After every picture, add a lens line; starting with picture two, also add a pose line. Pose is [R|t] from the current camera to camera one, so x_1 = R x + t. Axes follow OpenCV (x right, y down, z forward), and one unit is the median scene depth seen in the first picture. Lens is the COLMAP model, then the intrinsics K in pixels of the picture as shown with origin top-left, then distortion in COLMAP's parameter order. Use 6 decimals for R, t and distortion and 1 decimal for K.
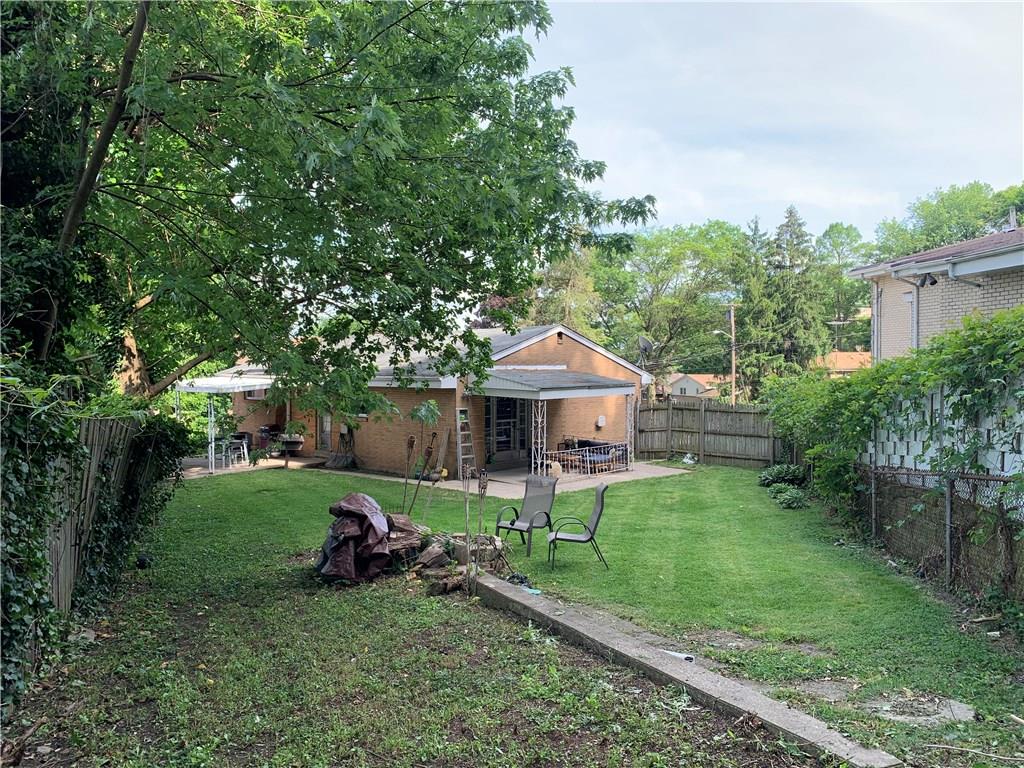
lens RADIAL K [[779.1, 0, 512.0], [0, 779.1, 384.0], [0, 0, 1]] dist [-0.001601, -0.002254]
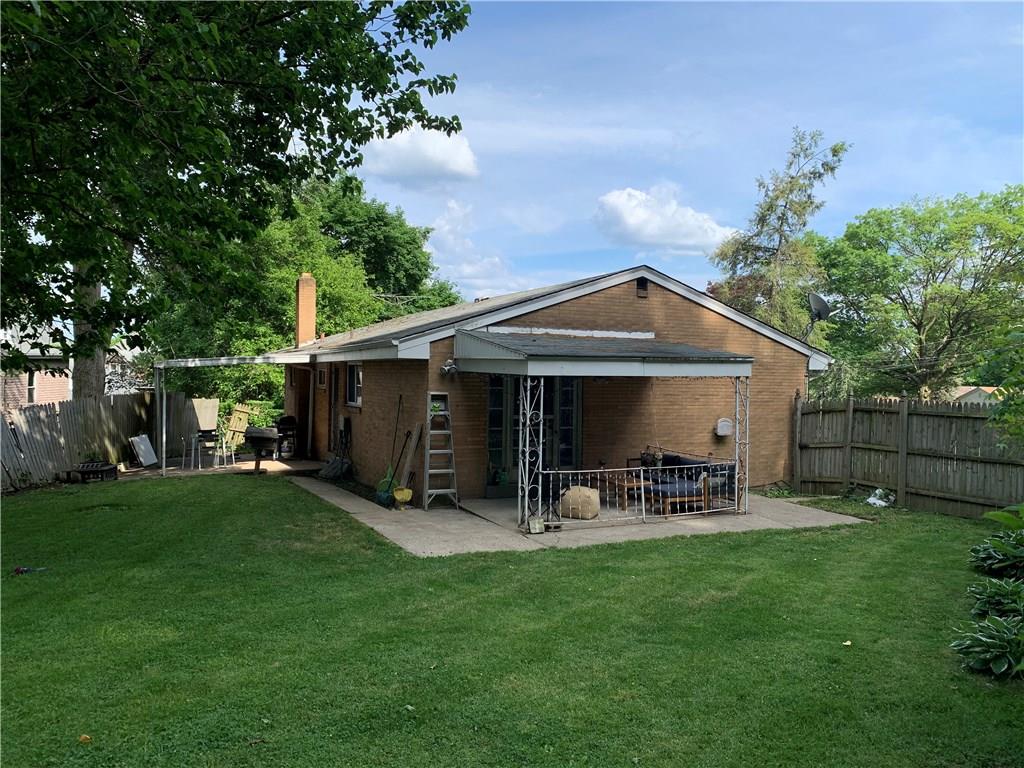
lens RADIAL K [[779.1, 0, 512.0], [0, 779.1, 384.0], [0, 0, 1]] dist [-0.001601, -0.002254]
pose [[0.942068, 0.016992, -0.334991, 0.174059], [-0.023023, 0.999636, -0.014040, 0.028209], [0.334630, 0.020939, 0.942117, 0.390275]]
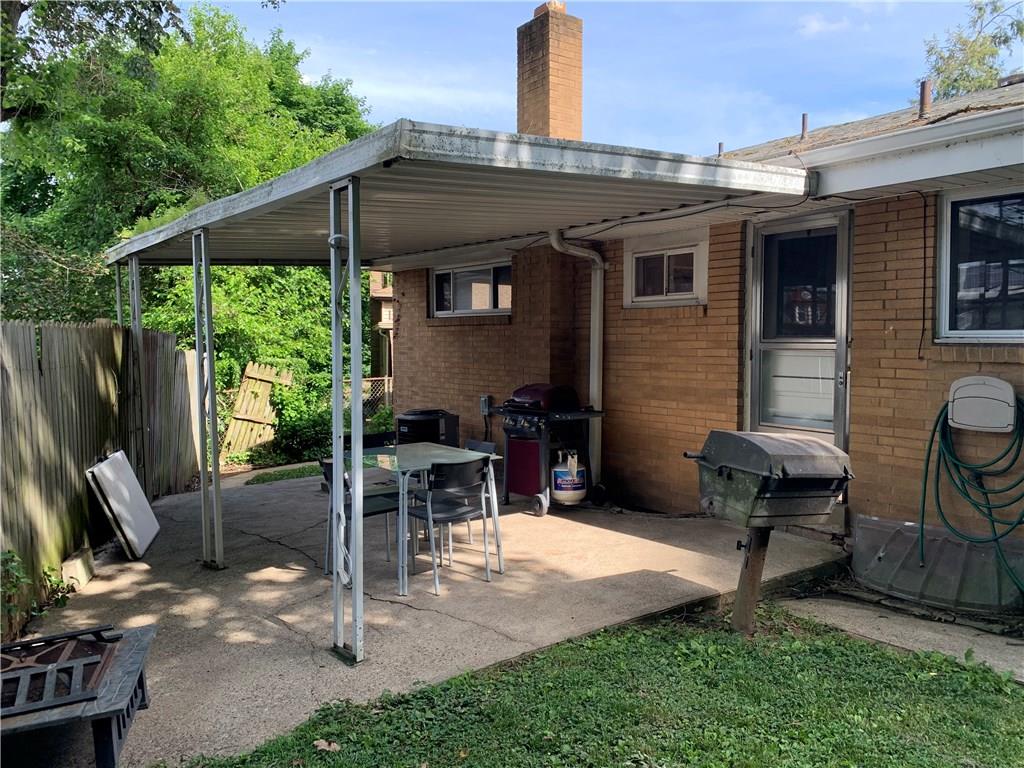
lens RADIAL K [[779.1, 0, 512.0], [0, 779.1, 384.0], [0, 0, 1]] dist [-0.001601, -0.002254]
pose [[0.988724, 0.008413, -0.149510, -0.261864], [-0.004149, 0.999576, 0.028809, 0.046022], [0.149689, -0.027864, 0.988340, 0.764059]]
